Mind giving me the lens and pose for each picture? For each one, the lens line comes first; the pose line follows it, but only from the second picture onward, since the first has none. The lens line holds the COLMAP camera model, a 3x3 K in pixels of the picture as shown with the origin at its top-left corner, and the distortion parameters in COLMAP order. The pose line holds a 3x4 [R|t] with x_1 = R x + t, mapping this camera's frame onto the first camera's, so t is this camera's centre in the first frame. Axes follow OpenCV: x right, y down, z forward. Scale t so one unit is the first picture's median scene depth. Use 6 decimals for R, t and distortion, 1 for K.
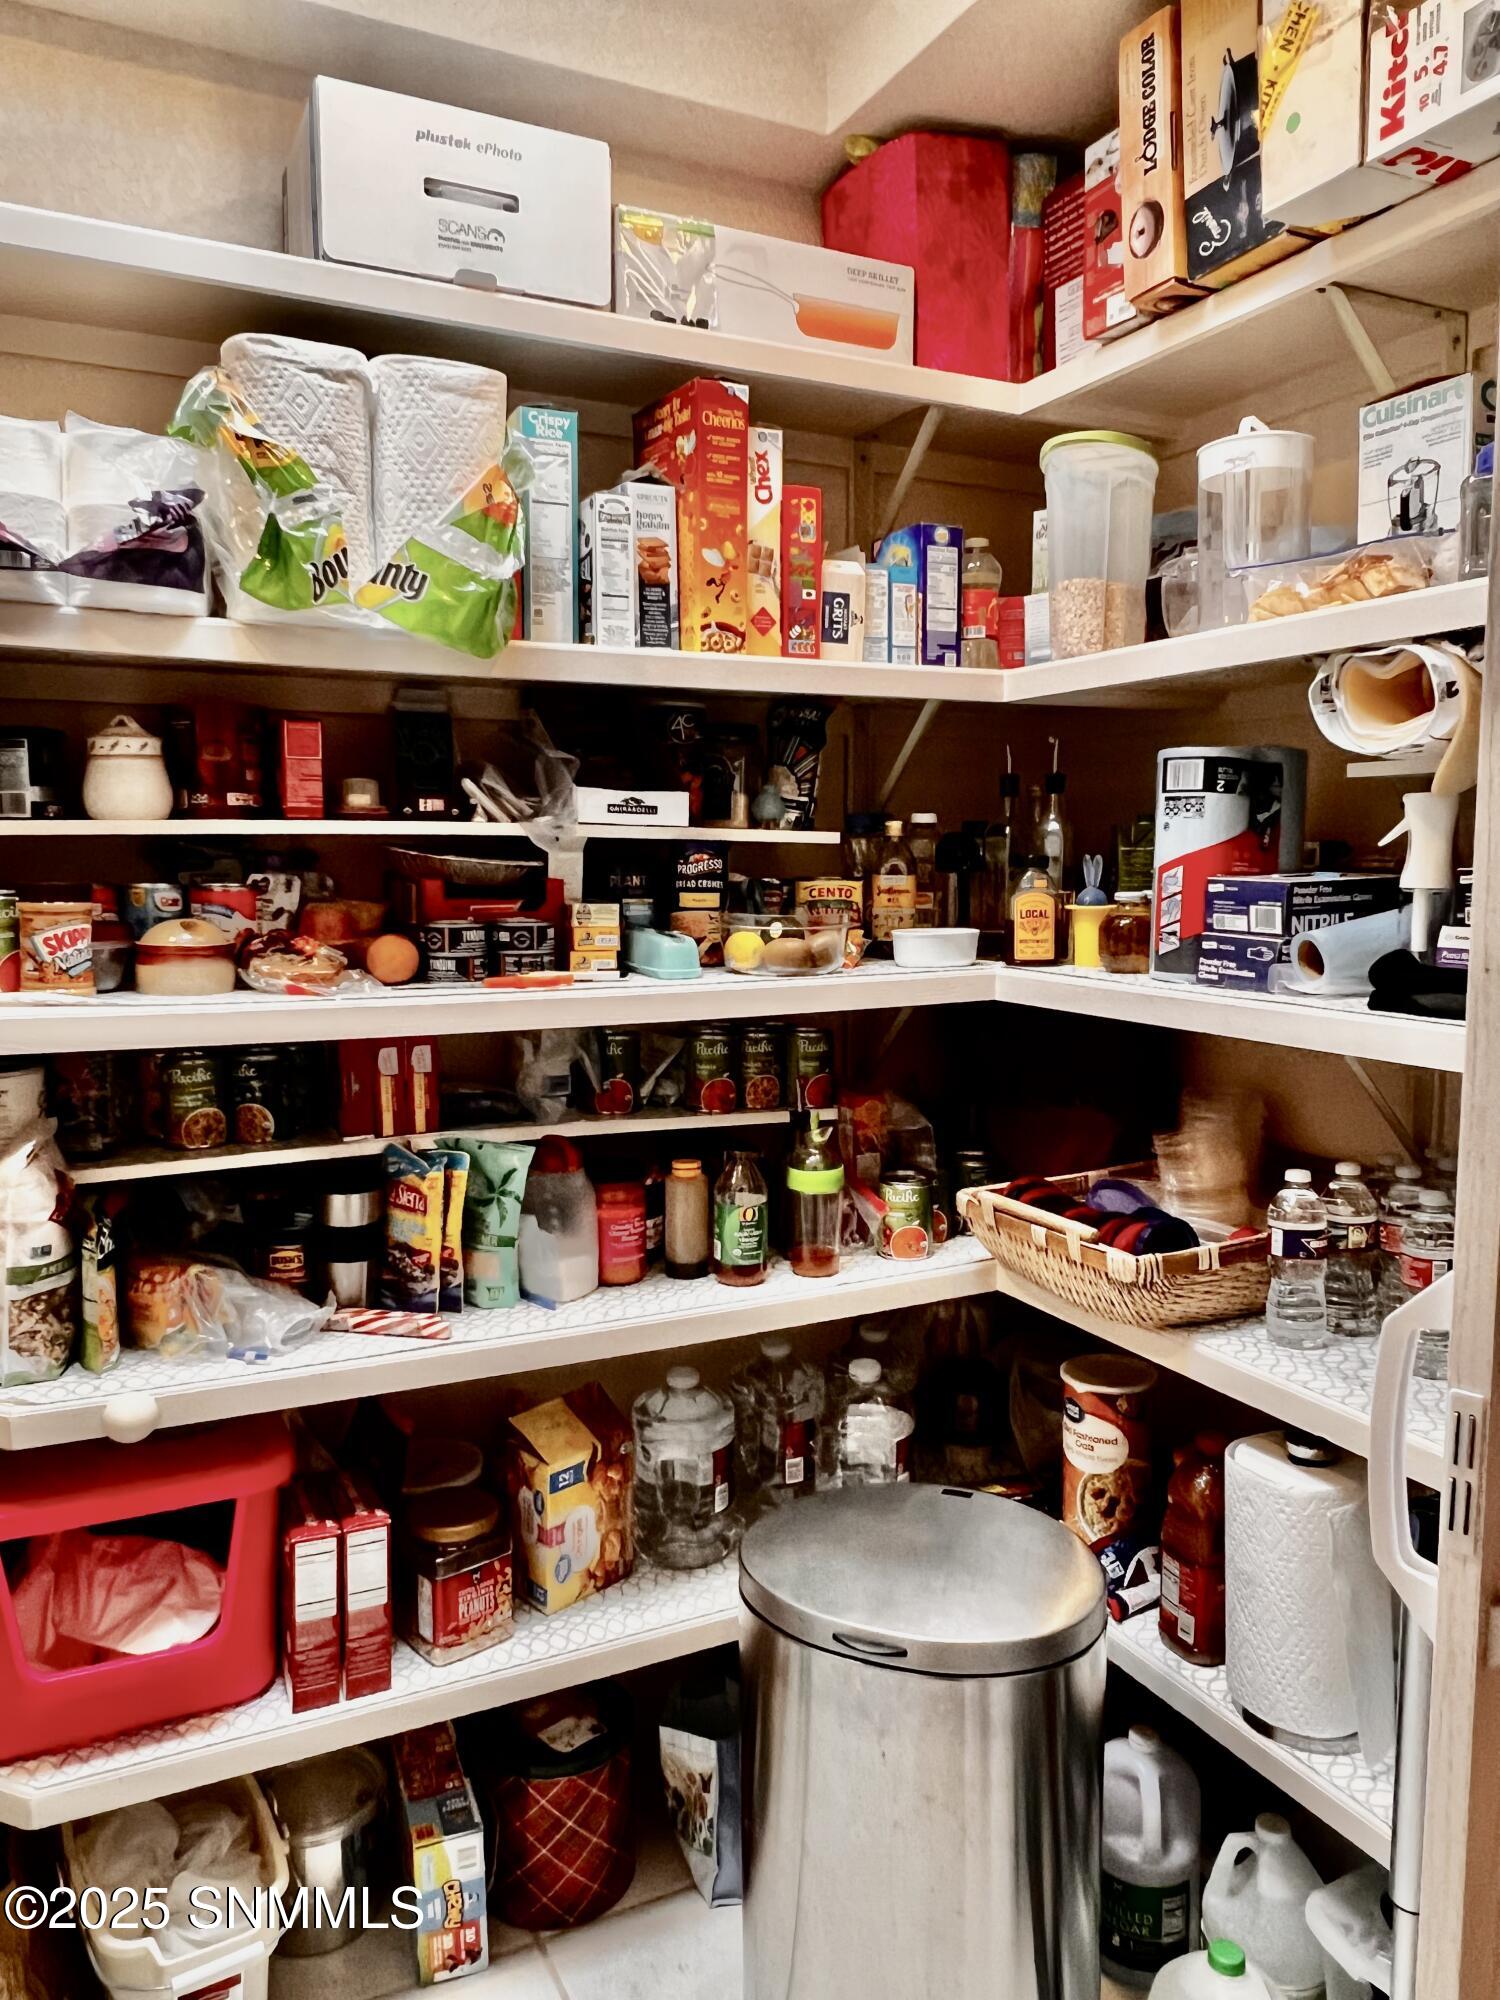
lens RADIAL K [[1424.5, 0, 748.2], [0, 1424.5, 995.7], [0, 0, 1]] dist [0.000807, -0.004280]
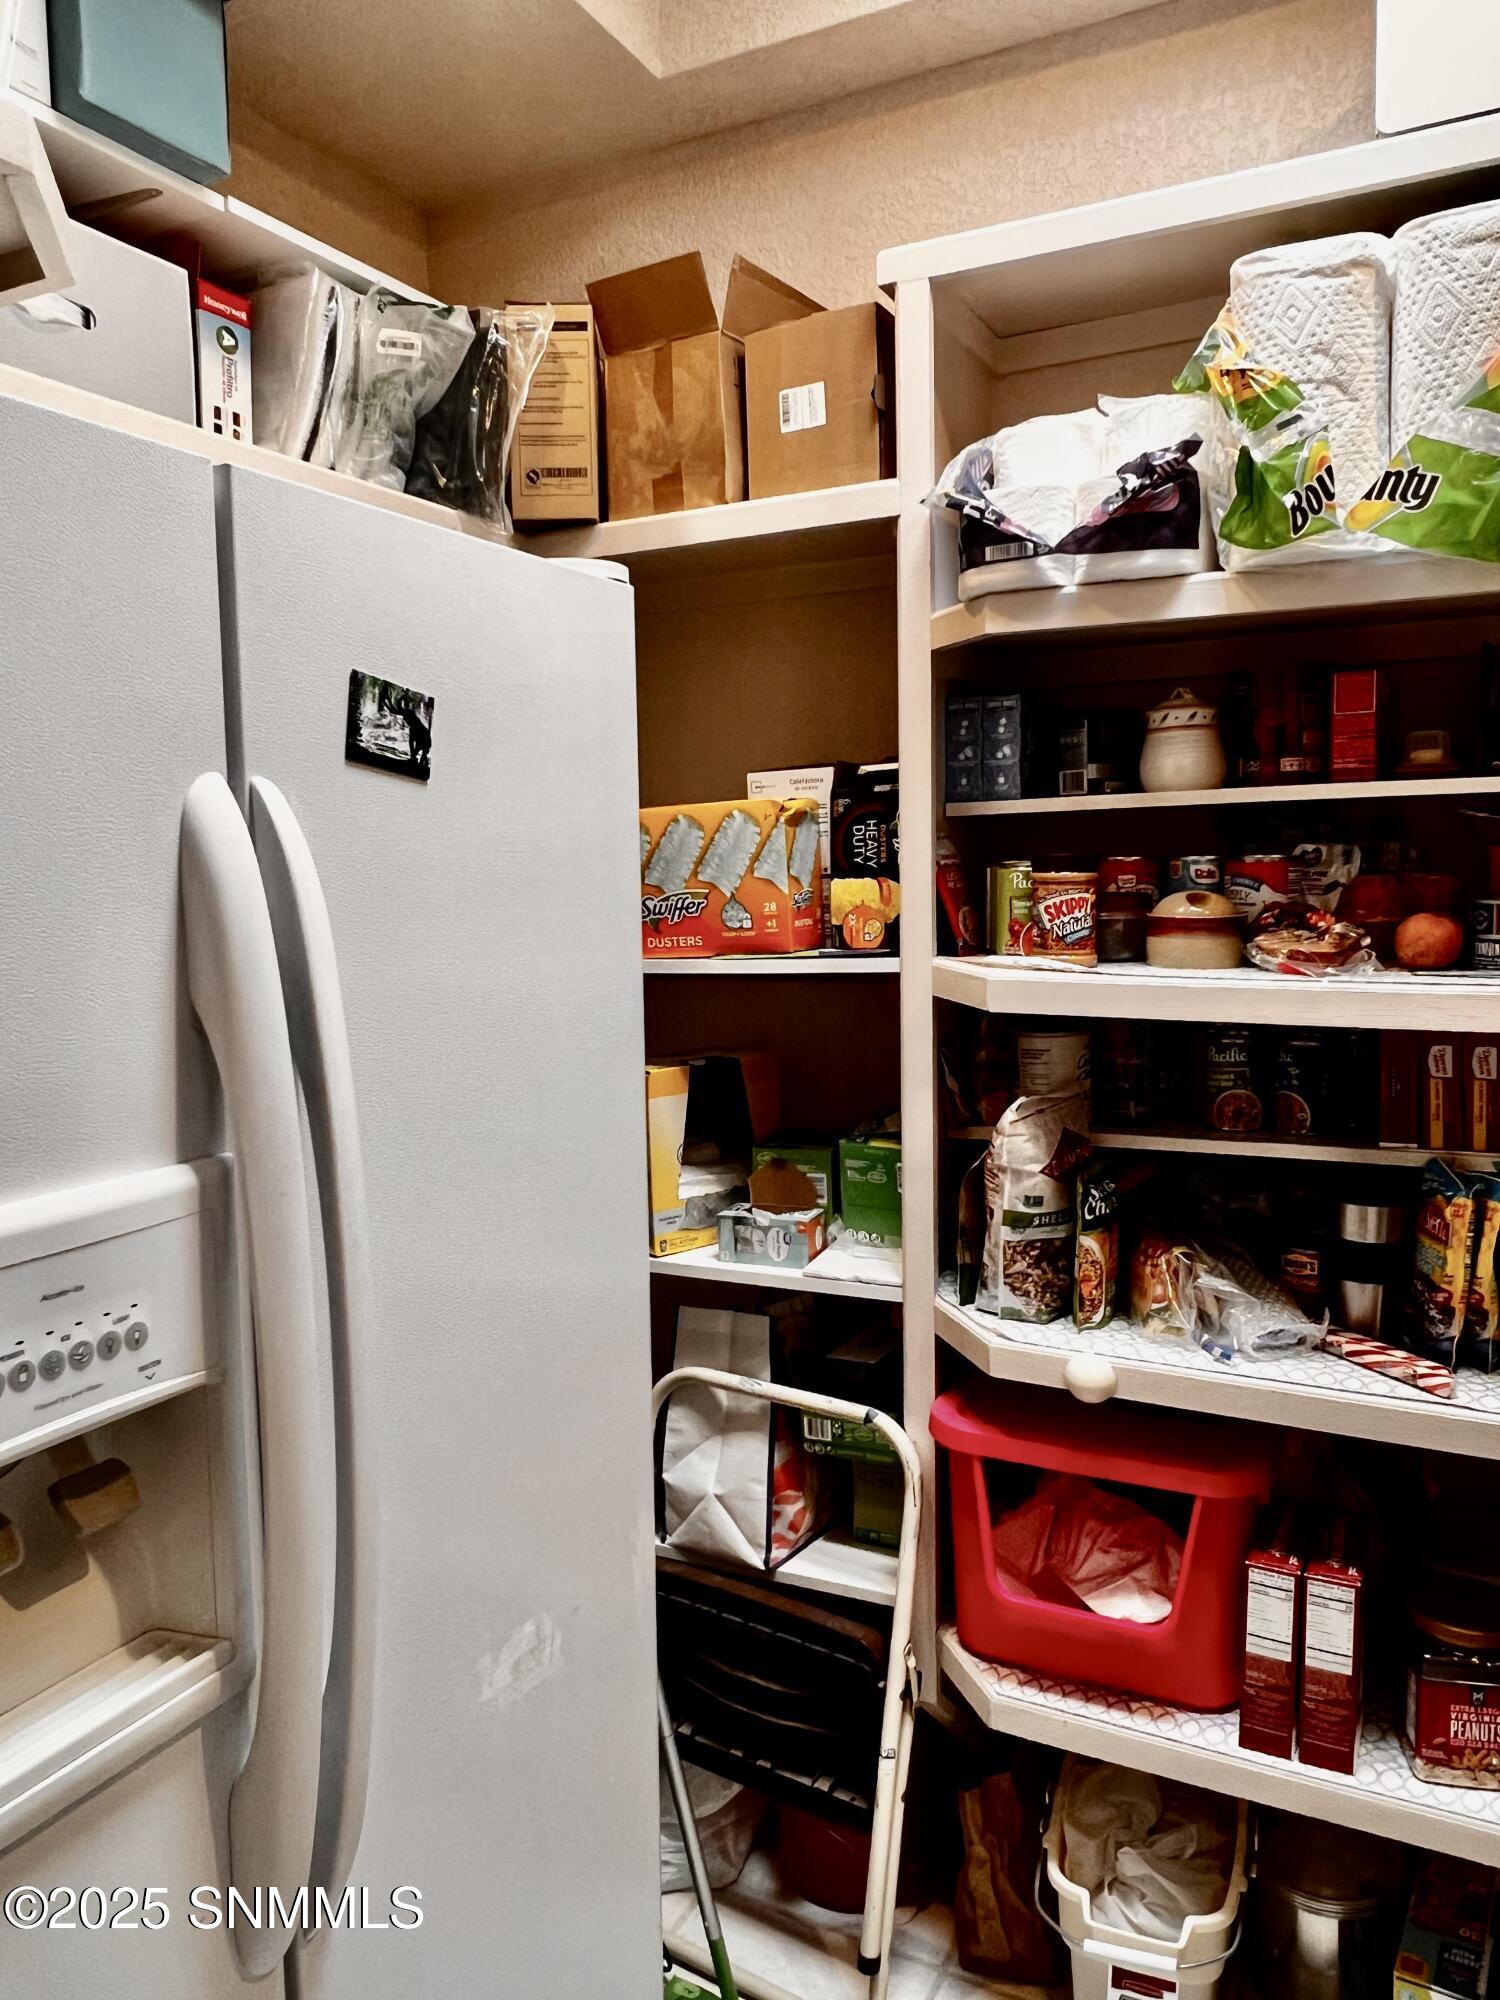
lens RADIAL K [[1424.5, 0, 749.9], [0, 1424.5, 997.2], [0, 0, 1]] dist [0.000807, -0.004280]
pose [[0.592048, 0.065338, -0.803250, 0.209073], [-0.059410, 0.997535, 0.037353, 0.000446], [0.803710, 0.025606, 0.594470, 0.179733]]
